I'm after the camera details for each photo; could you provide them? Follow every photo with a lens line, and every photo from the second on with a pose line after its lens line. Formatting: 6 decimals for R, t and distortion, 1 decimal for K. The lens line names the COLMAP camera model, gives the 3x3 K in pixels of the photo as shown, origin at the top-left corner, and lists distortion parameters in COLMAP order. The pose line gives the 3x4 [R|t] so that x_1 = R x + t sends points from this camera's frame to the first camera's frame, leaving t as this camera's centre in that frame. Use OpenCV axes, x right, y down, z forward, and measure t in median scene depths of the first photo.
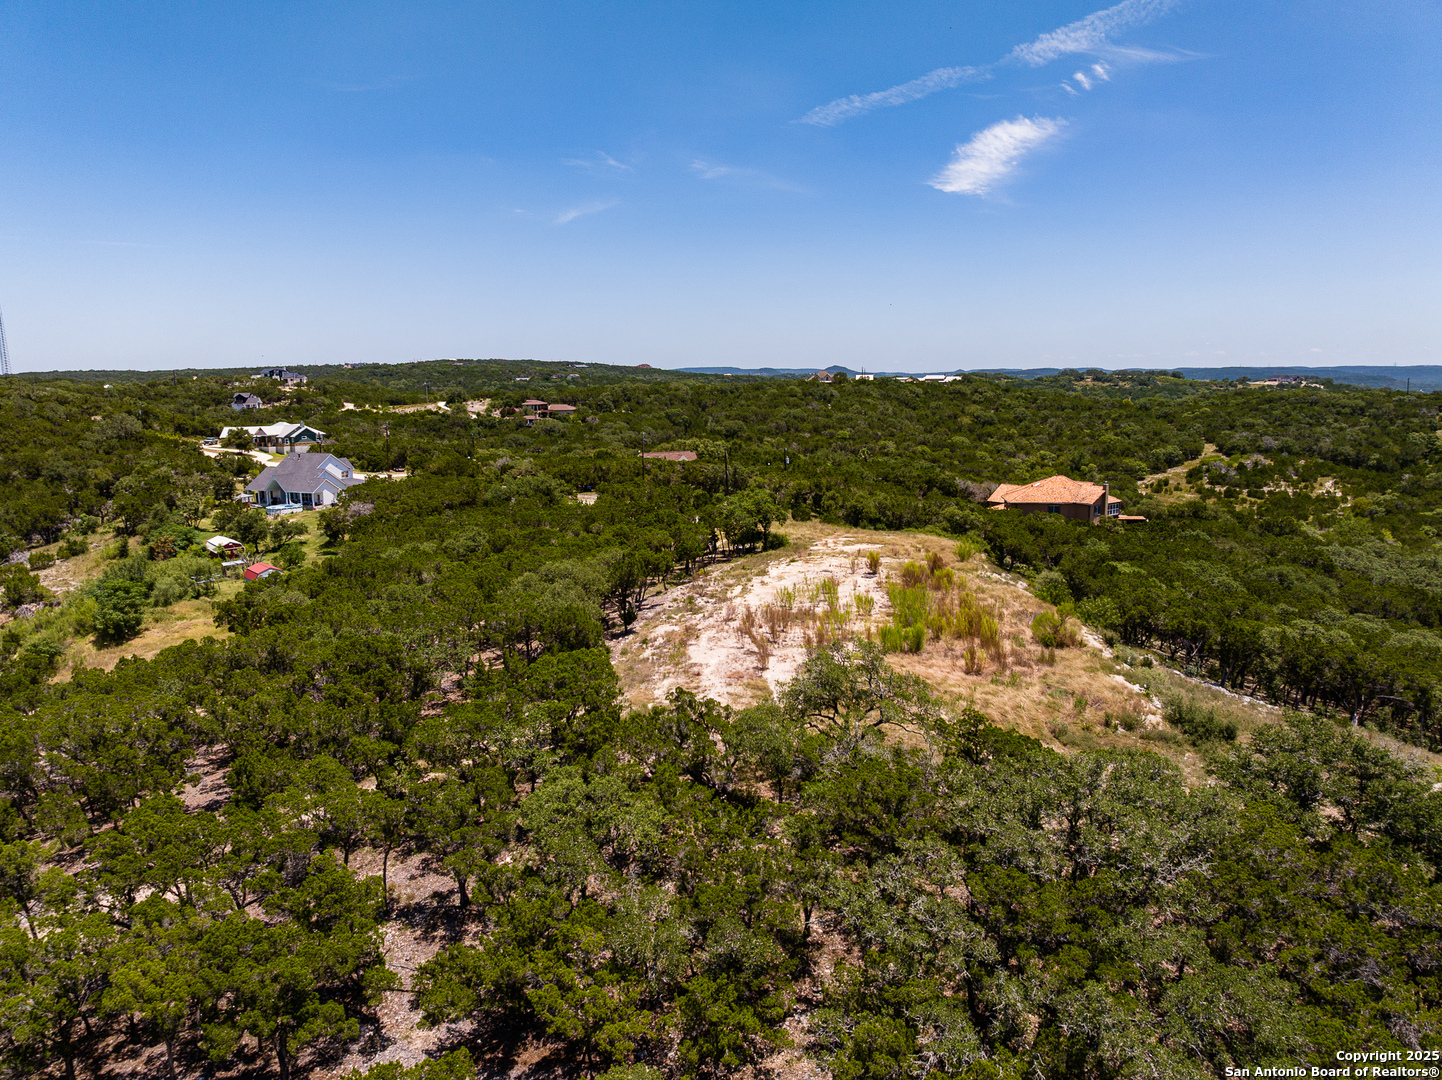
lens RADIAL K [[1012.2, 0, 724.4], [0, 1012.2, 537.6], [0, 0, 1]] dist [-0.047262, 0.016383]
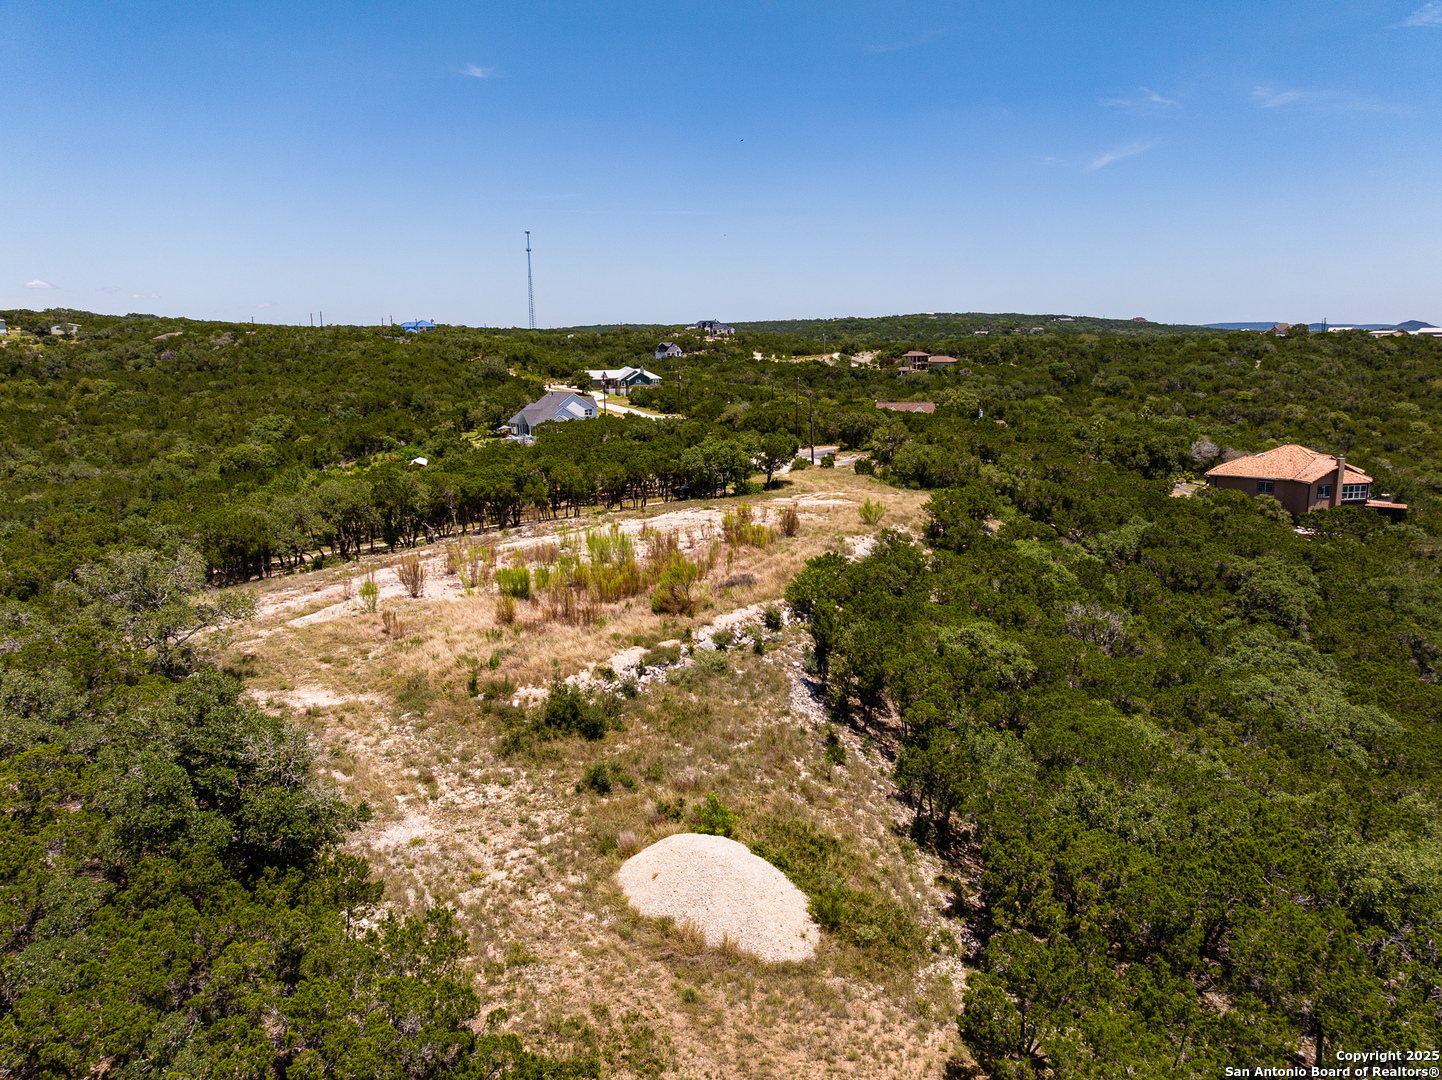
lens RADIAL K [[1012.2, 0, 722.9], [0, 1012.2, 537.7], [0, 0, 1]] dist [-0.047262, 0.016383]
pose [[0.879780, 0.092011, -0.466392, 0.113300], [-0.071898, 0.995558, 0.060782, -0.001761], [0.469913, -0.019942, 0.882487, 0.038011]]
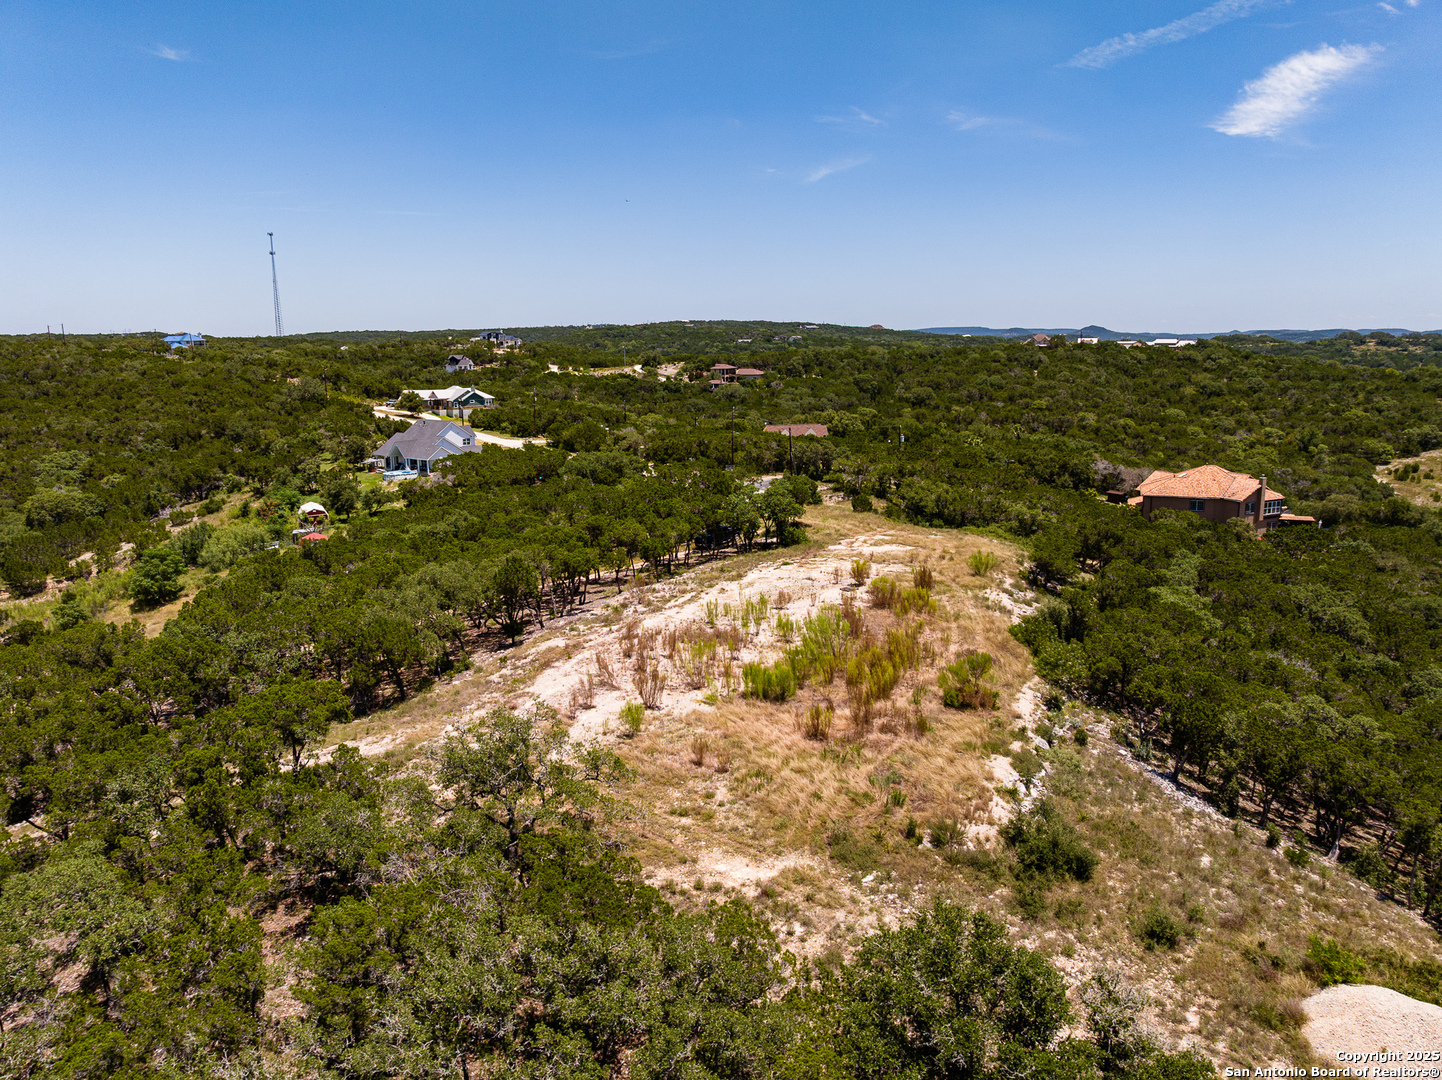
lens RADIAL K [[1012.2, 0, 722.5], [0, 1012.2, 538.7], [0, 0, 1]] dist [-0.047262, 0.016383]
pose [[0.971230, 0.045632, -0.233729, 0.047818], [-0.036368, 0.998378, 0.043795, -0.007720], [0.235349, -0.034035, 0.971315, 0.026985]]
